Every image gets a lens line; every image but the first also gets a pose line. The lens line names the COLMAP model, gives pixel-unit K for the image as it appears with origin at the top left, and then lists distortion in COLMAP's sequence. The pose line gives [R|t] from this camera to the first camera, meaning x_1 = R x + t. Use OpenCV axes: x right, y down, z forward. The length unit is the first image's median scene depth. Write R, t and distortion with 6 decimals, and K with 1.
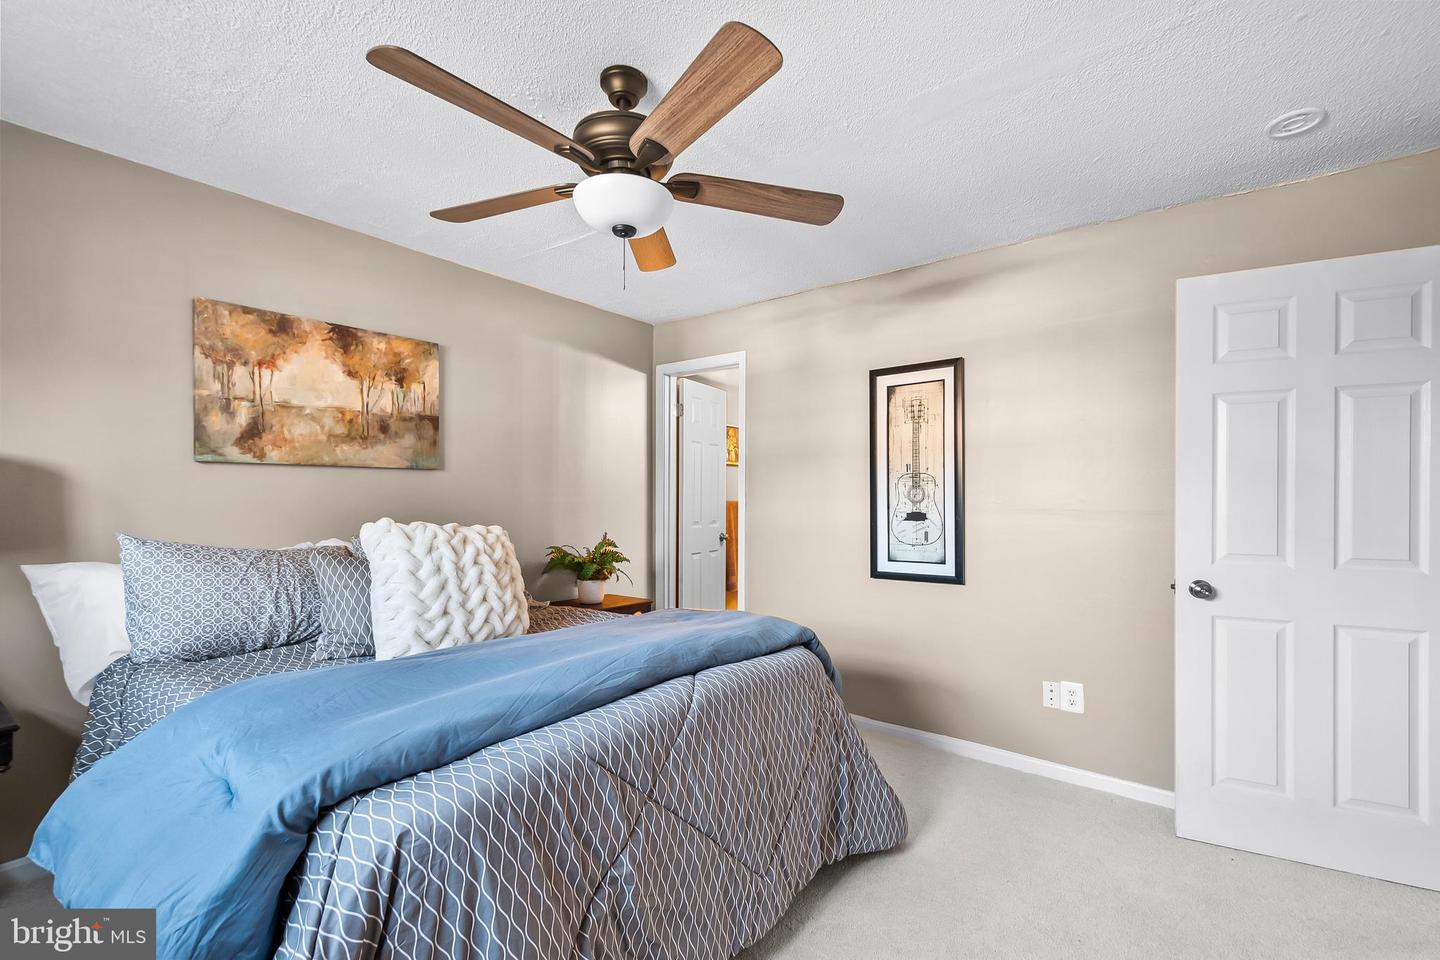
lens RADIAL K [[626.3, 0, 733.3], [0, 626.3, 500.9], [0, 0, 1]] dist [0.006239, -0.000093]
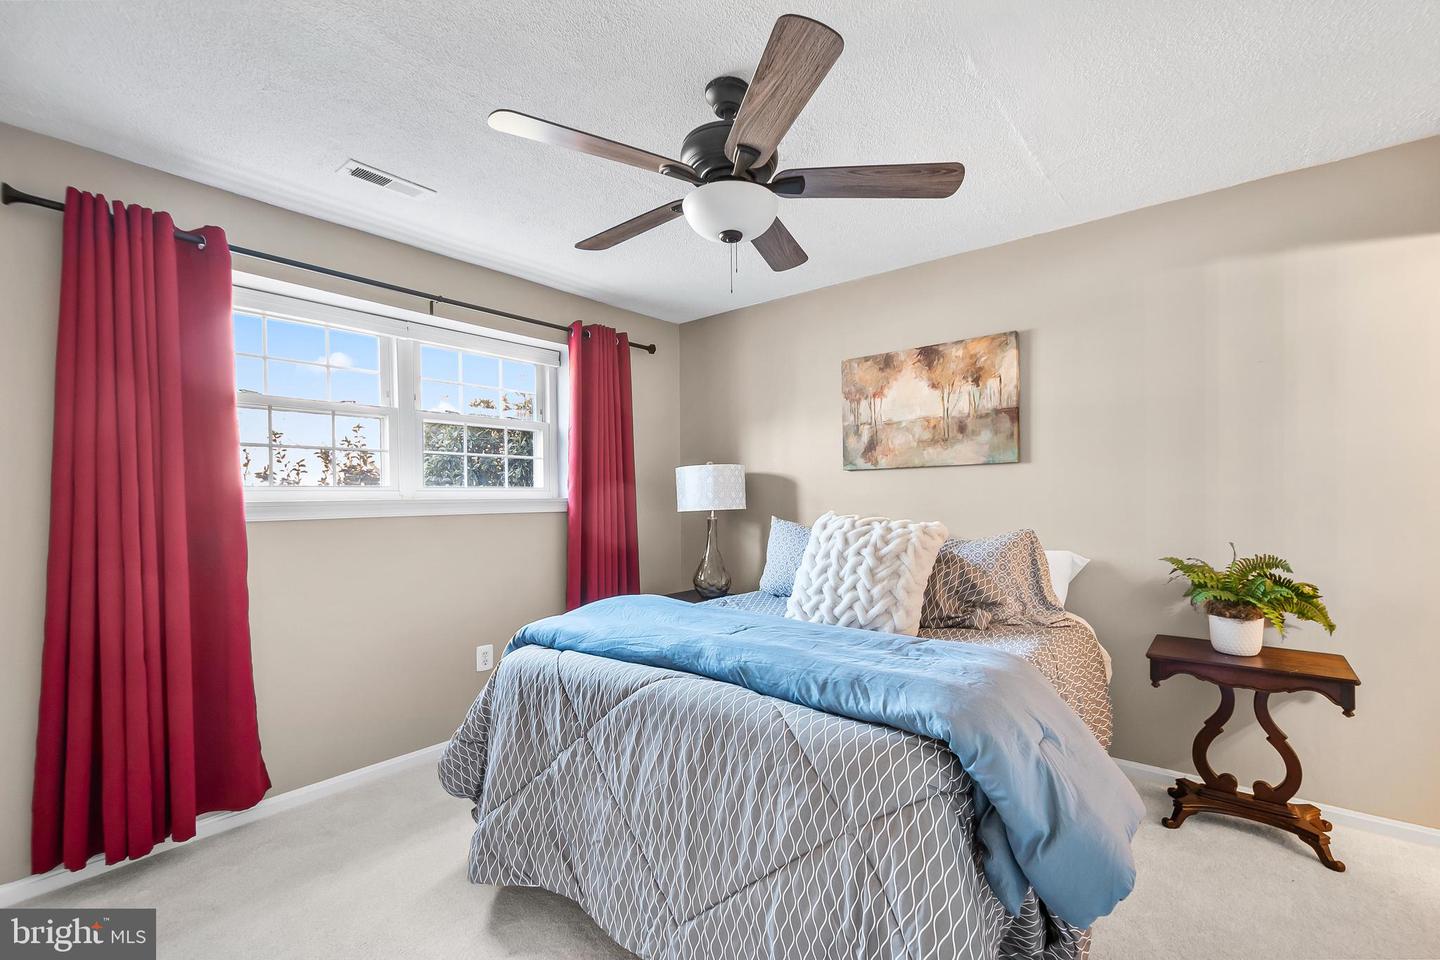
lens RADIAL K [[626.3, 0, 733.3], [0, 626.3, 500.9], [0, 0, 1]] dist [0.006239, -0.000093]
pose [[0.000284, 0.003660, -0.999993, 0.562366], [0.010609, 0.999937, 0.003663, 0.000717], [0.999944, -0.010610, 0.000246, 0.654026]]
